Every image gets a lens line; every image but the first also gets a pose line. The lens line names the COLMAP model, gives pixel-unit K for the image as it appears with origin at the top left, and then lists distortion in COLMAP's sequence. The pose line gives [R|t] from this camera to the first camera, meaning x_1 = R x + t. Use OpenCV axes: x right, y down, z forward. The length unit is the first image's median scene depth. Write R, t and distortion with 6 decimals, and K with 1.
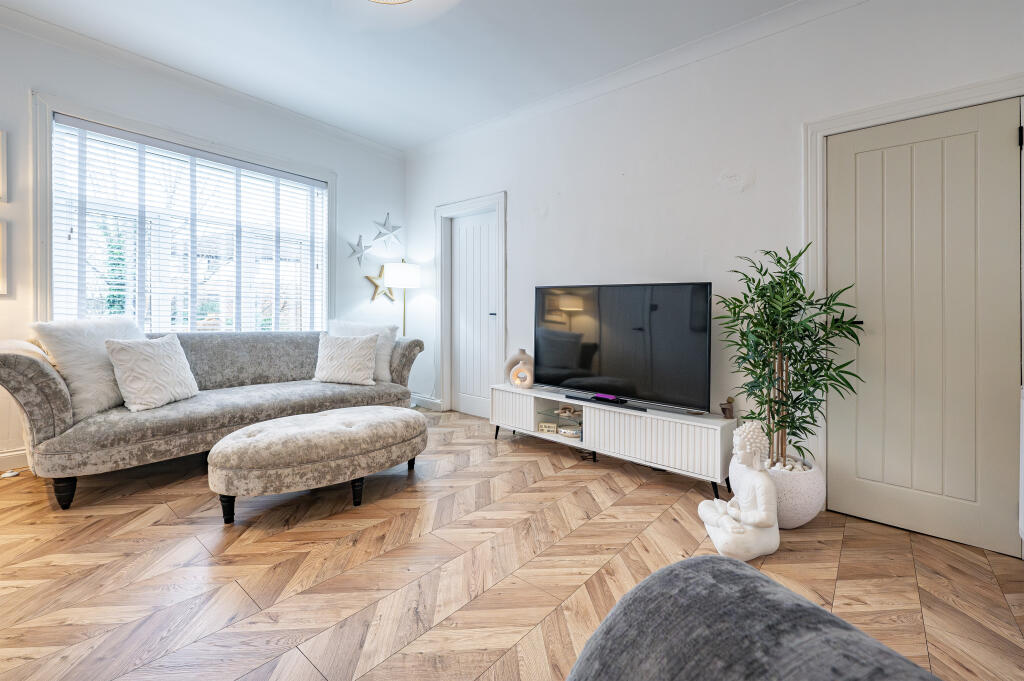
lens RADIAL K [[436.3, 0, 507.5], [0, 436.3, 314.6], [0, 0, 1]] dist [-0.000884, 0.000020]
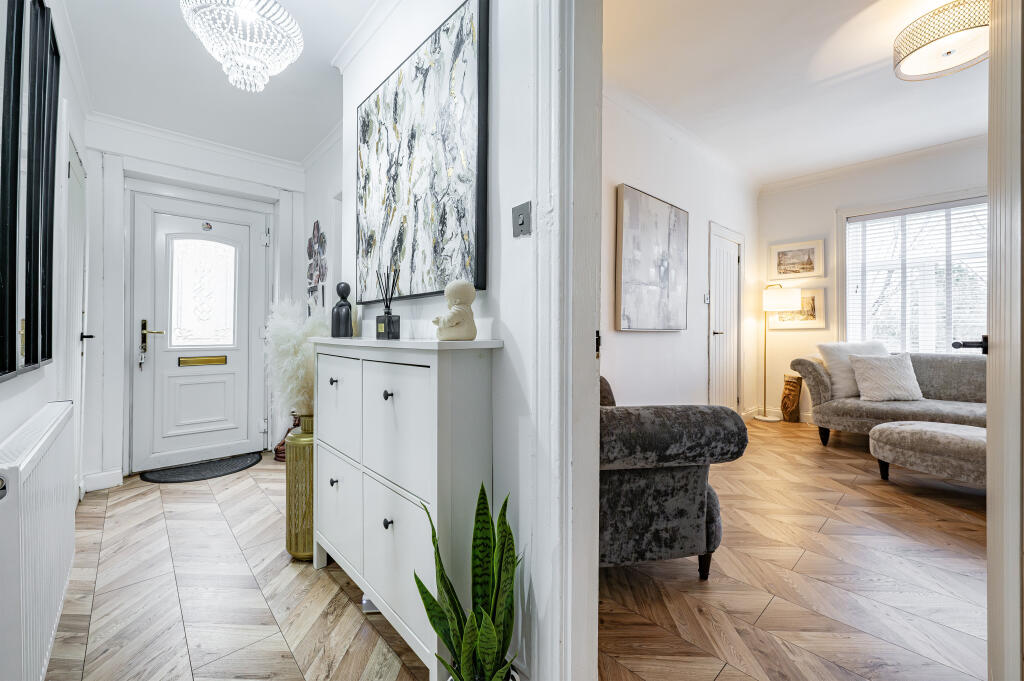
lens RADIAL K [[412.1, 0, 529.4], [0, 412.1, 335.9], [0, 0, 1]] dist [-0.000372, -0.000020]
pose [[-0.117082, -0.014432, -0.993017, 0.704385], [-0.002240, 0.999896, -0.014267, 0.012009], [0.993120, 0.000554, -0.117102, -0.020107]]
